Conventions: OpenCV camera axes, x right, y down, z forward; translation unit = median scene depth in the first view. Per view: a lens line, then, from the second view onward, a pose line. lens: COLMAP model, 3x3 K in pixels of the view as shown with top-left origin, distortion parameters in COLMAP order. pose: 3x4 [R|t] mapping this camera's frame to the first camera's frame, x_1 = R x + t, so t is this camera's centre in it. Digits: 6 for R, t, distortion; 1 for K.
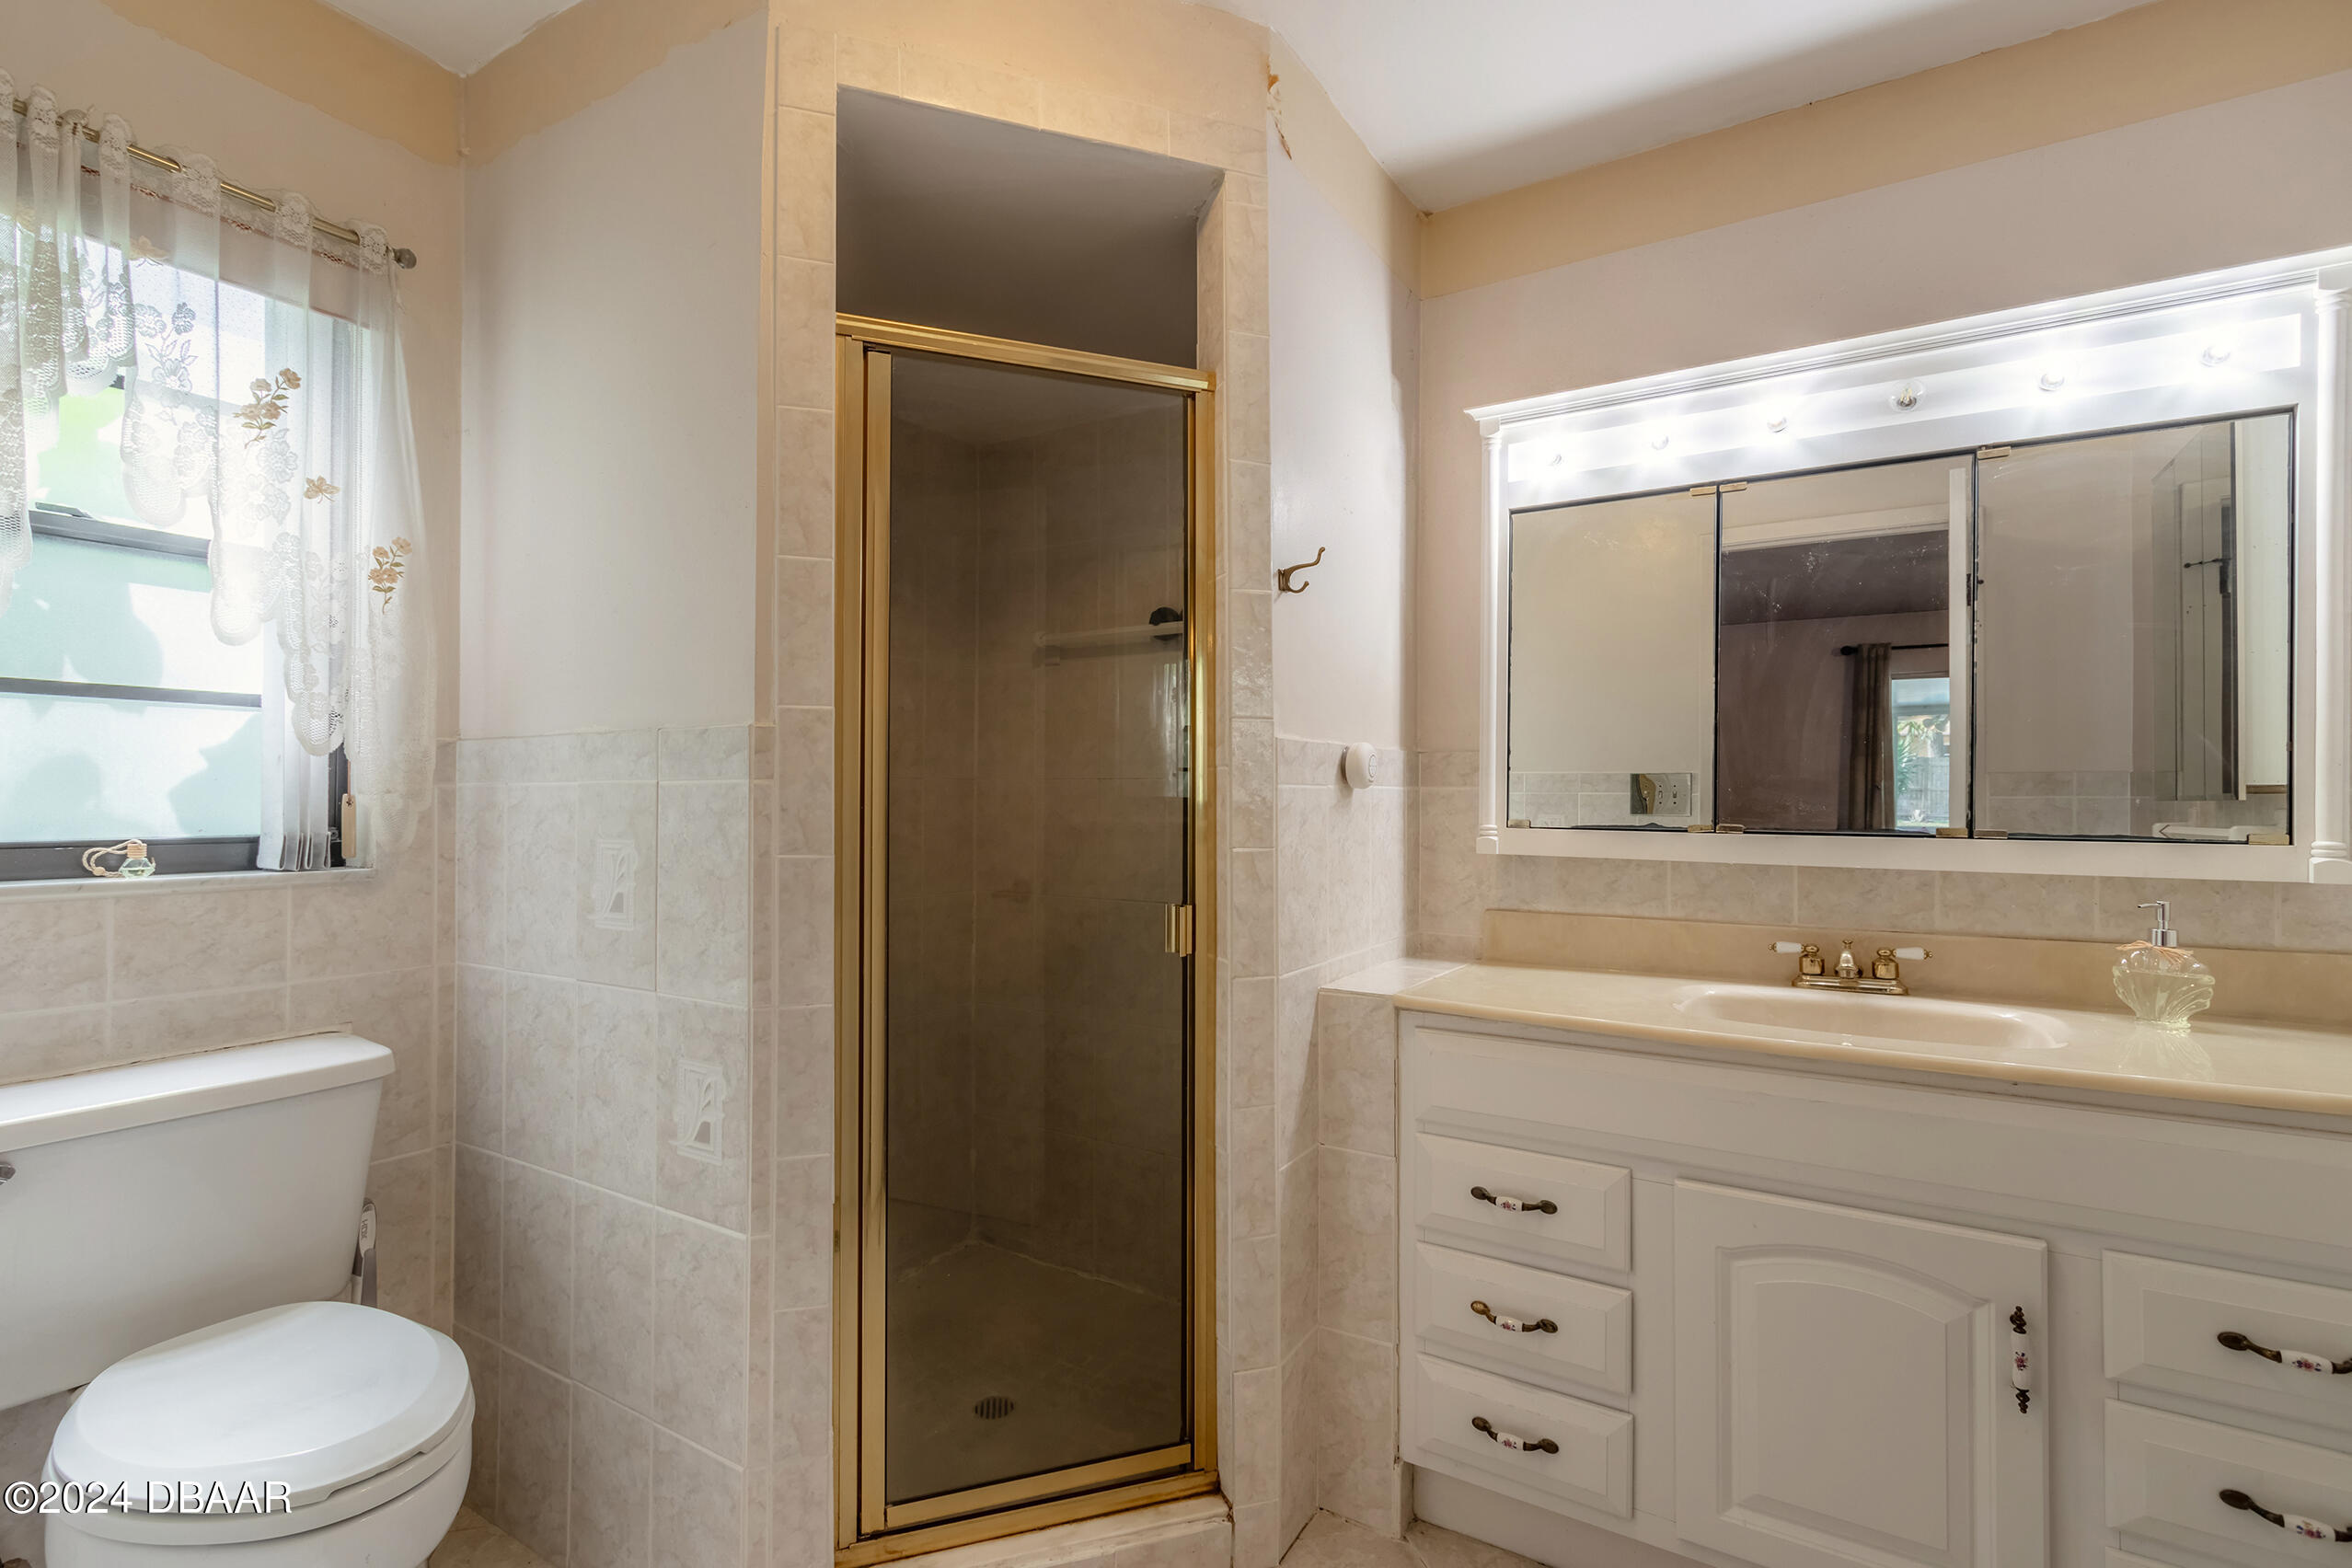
lens RADIAL K [[1072.7, 0, 1180.3], [0, 1072.7, 775.6], [0, 0, 1]] dist [0.006917, -0.001515]
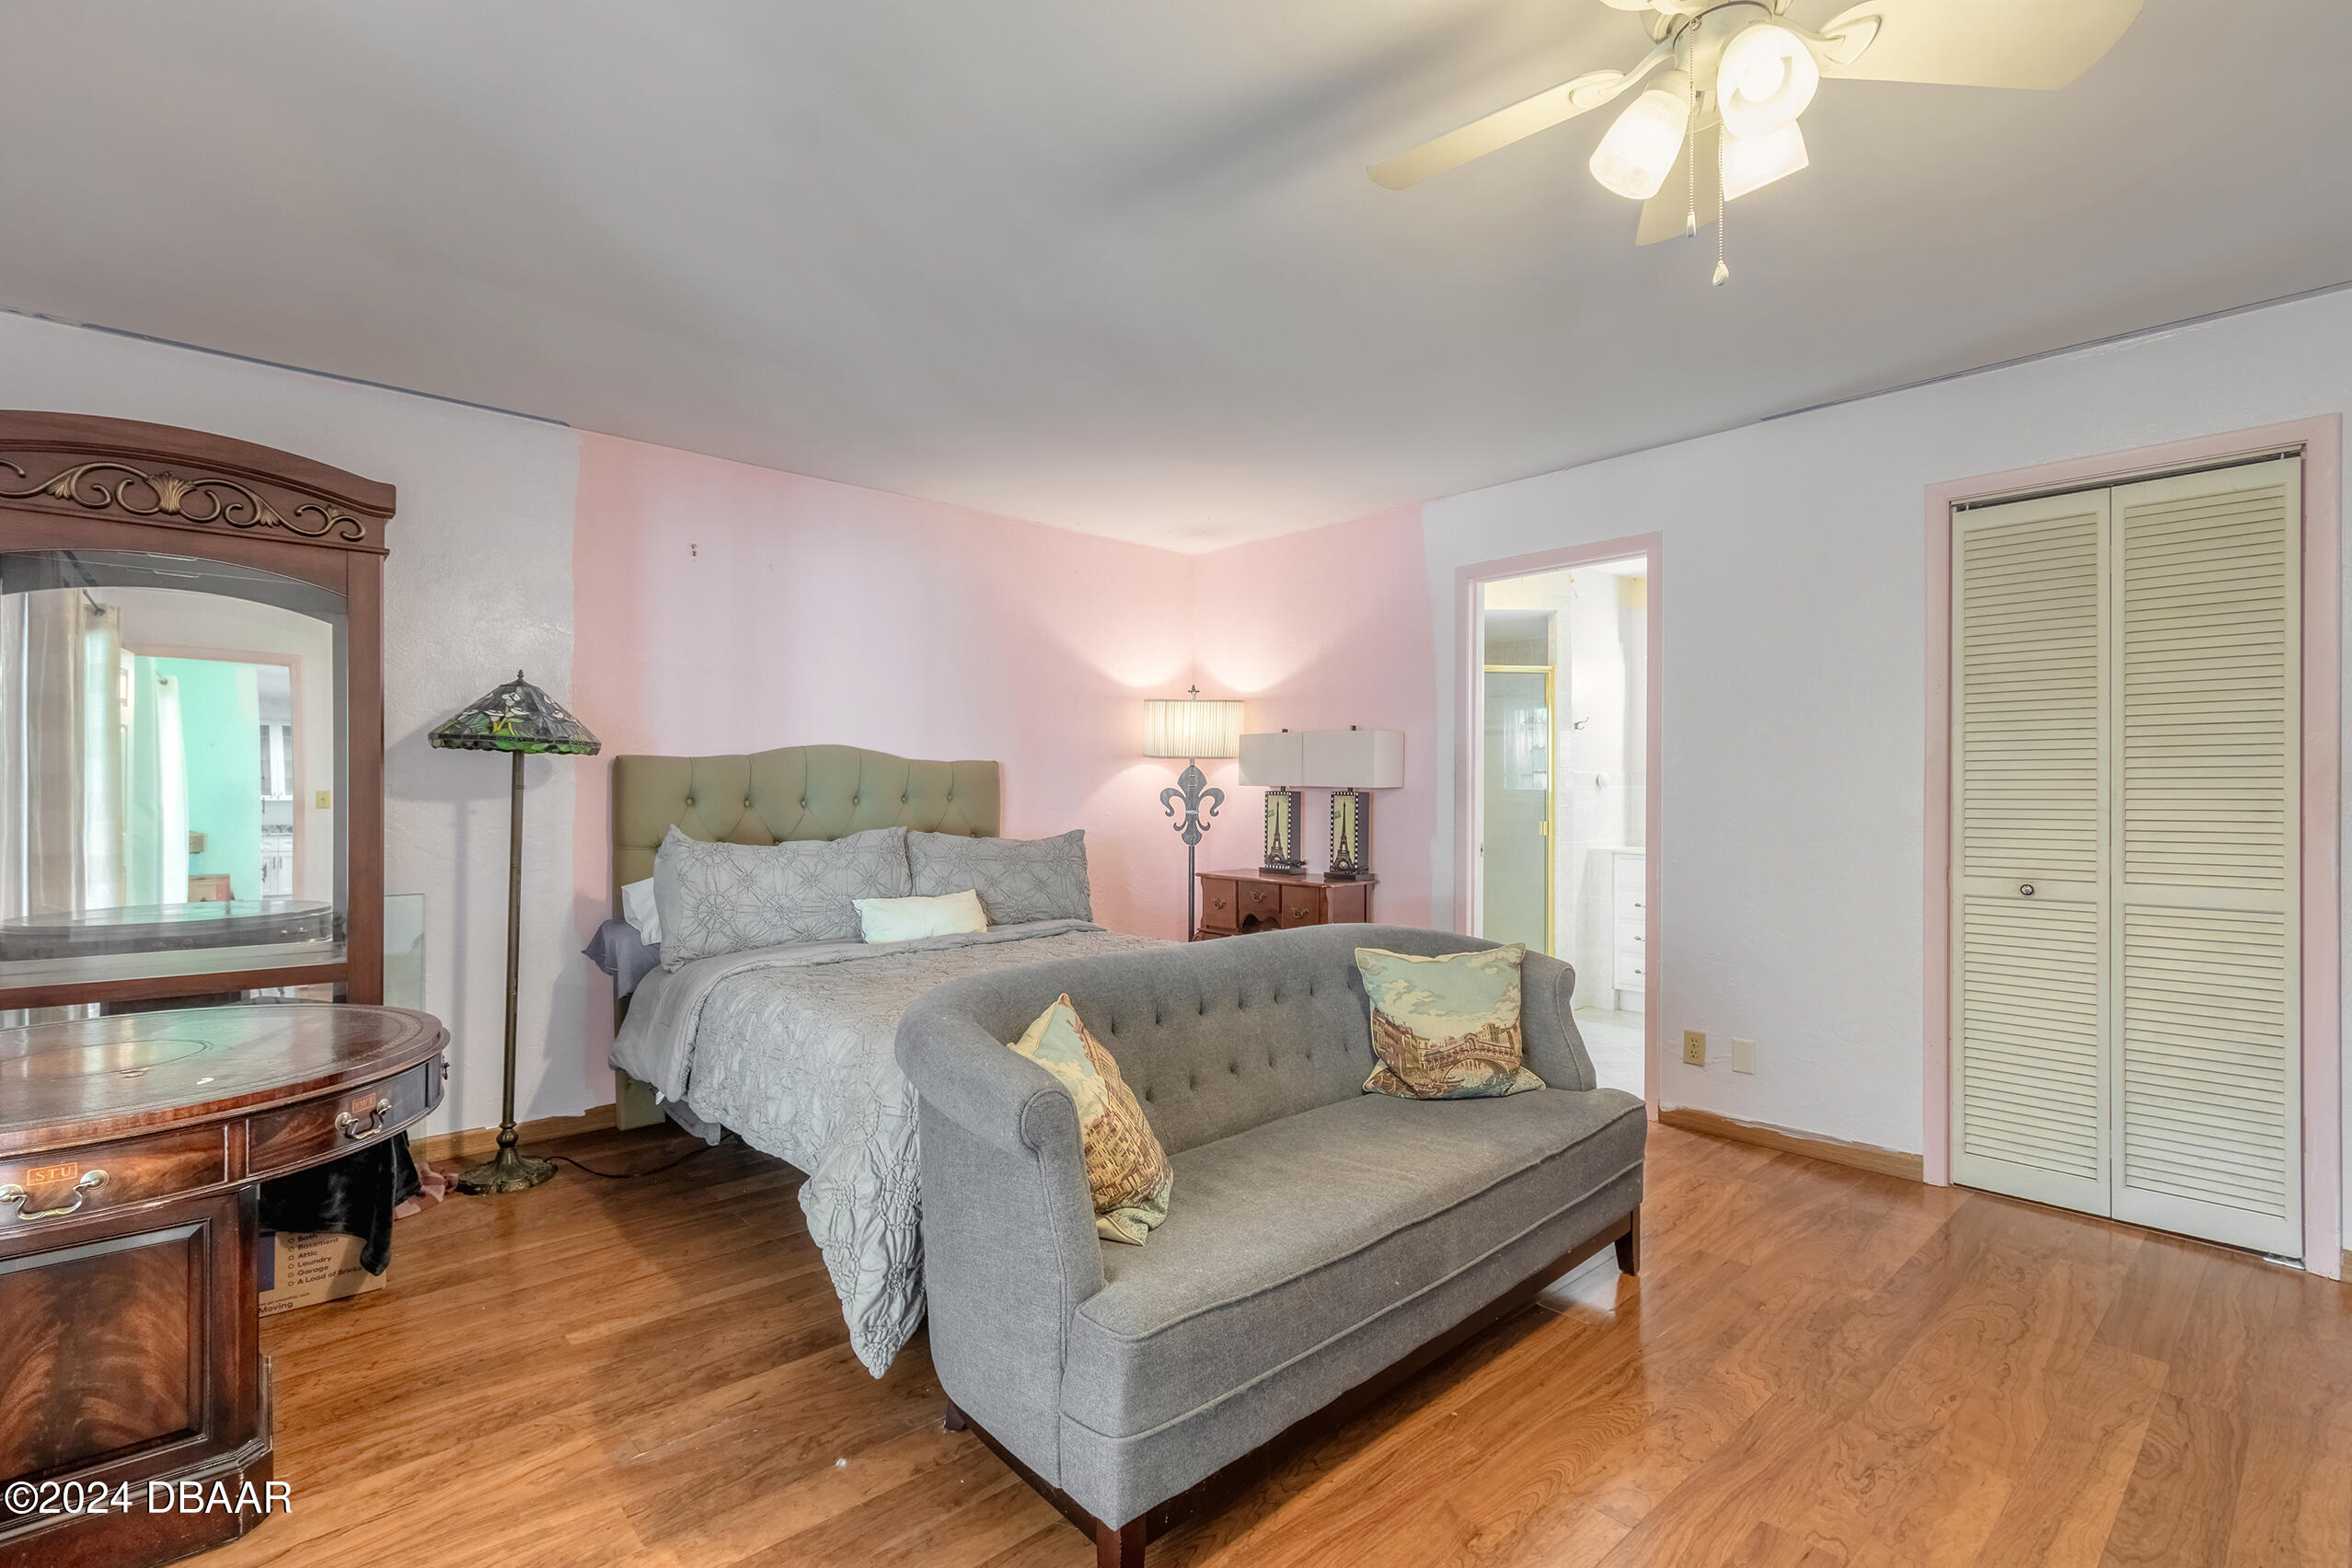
lens RADIAL K [[1072.7, 0, 1162.9], [0, 1072.7, 789.4], [0, 0, 1]] dist [0.006917, -0.001515]
pose [[0.958018, -0.002097, -0.286700, -0.180345], [0.000869, 0.999990, -0.004409, 0.034126], [0.286707, 0.003974, 0.958010, -2.612677]]
